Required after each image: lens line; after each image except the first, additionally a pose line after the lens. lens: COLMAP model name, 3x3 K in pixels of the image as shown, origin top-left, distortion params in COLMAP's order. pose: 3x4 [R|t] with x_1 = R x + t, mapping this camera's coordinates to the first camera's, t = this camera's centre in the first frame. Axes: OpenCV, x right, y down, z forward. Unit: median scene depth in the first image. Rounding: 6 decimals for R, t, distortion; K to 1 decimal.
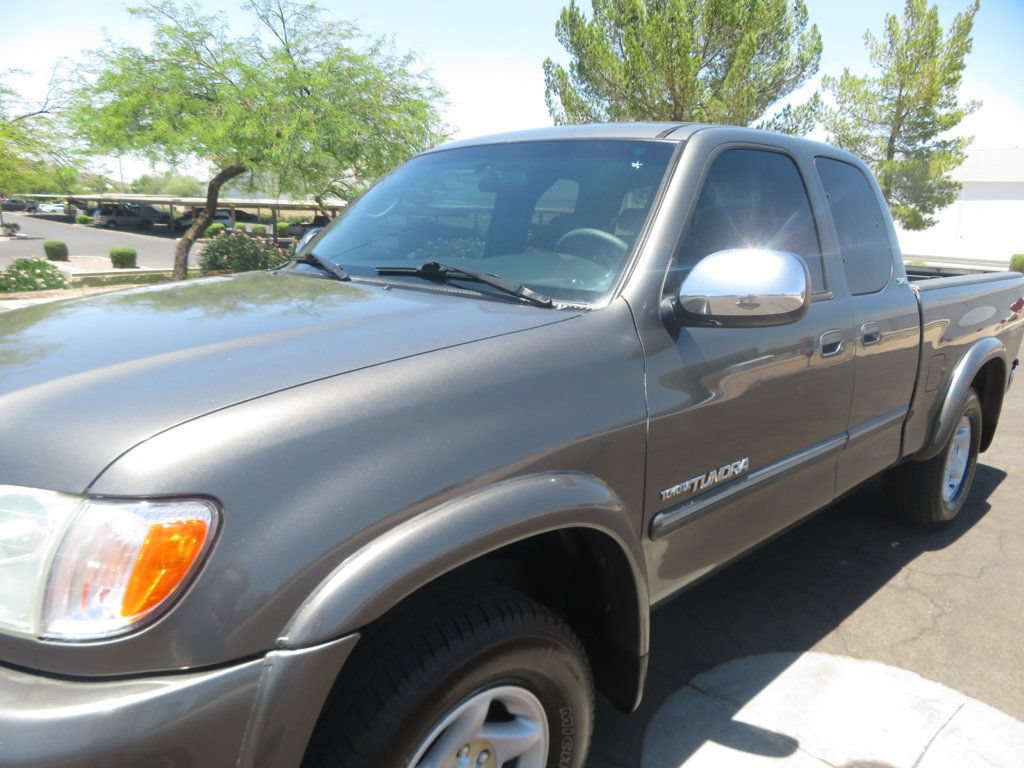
lens RADIAL K [[686.2, 0, 513.4], [0, 686.2, 374.8], [0, 0, 1]] dist [-0.014227, -0.002398]
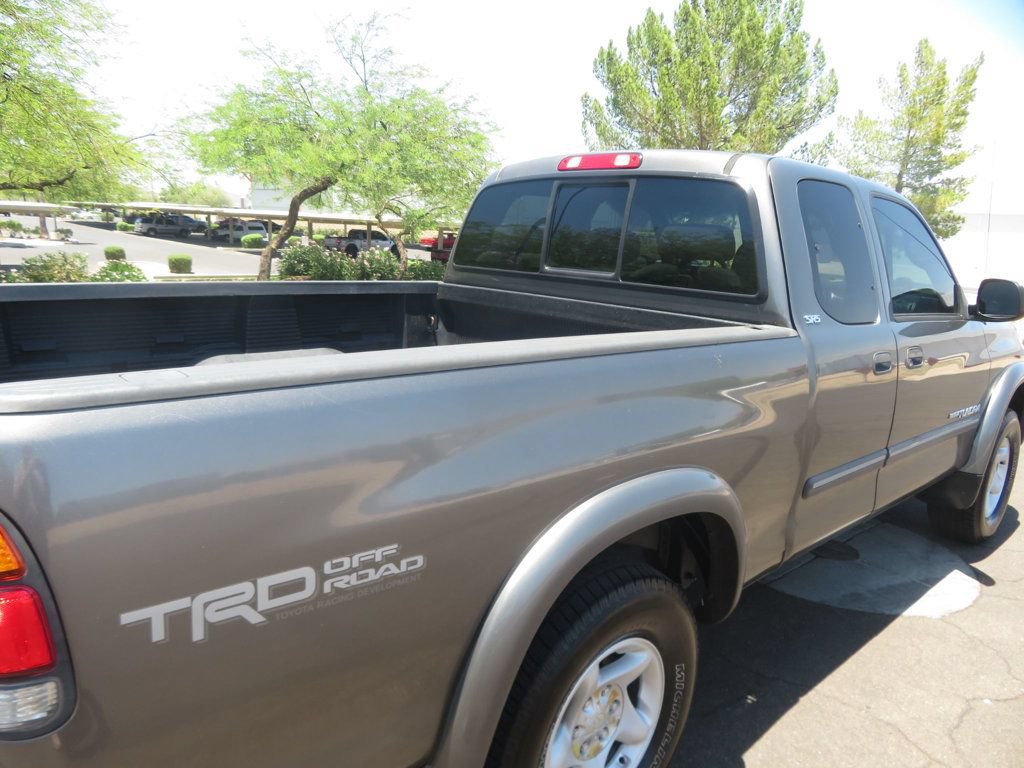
lens RADIAL K [[679.5, 0, 512.0], [0, 679.5, 384.0], [0, 0, 1]] dist [-0.021872, 0.003643]
pose [[0.999166, 0.032907, -0.024171, -0.028335], [-0.033150, 0.999403, -0.009725, 0.018585], [0.023836, 0.010518, 0.999661, -0.086983]]
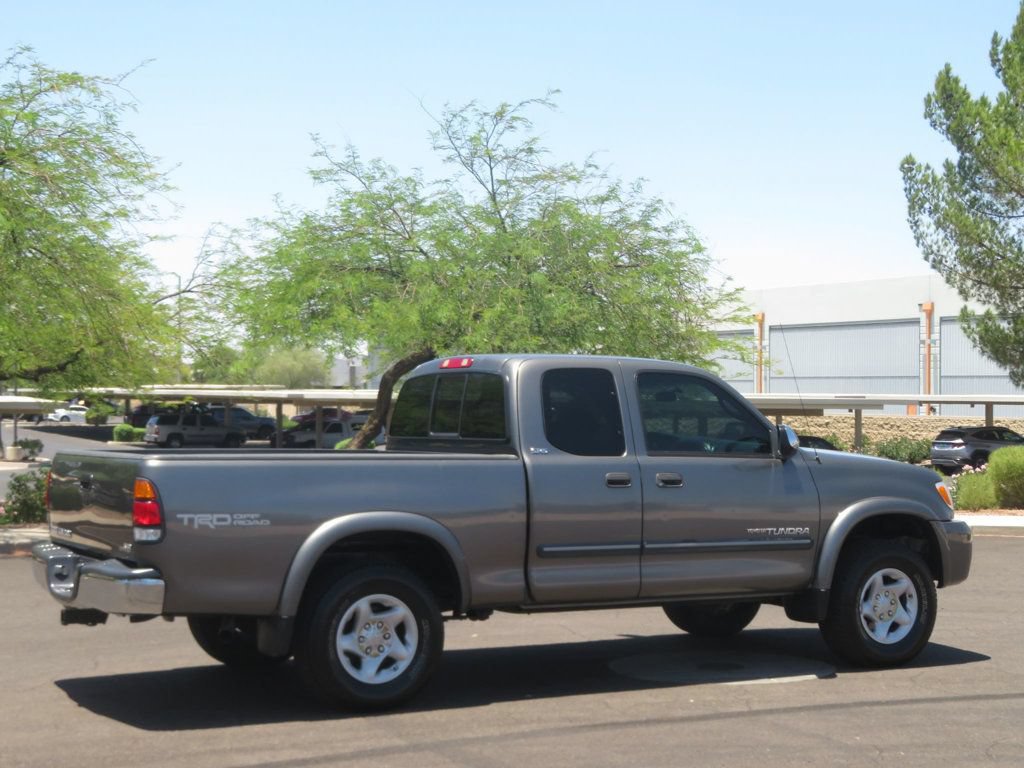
lens RADIAL K [[1547.5, 0, 515.2], [0, 1547.5, 418.9], [0, 0, 1]] dist [0.027953, -0.172374]
pose [[0.956975, -0.016899, -0.289678, 0.119348], [-0.048774, 0.974730, -0.217995, 0.083077], [0.286042, 0.222745, 0.931968, -0.350354]]
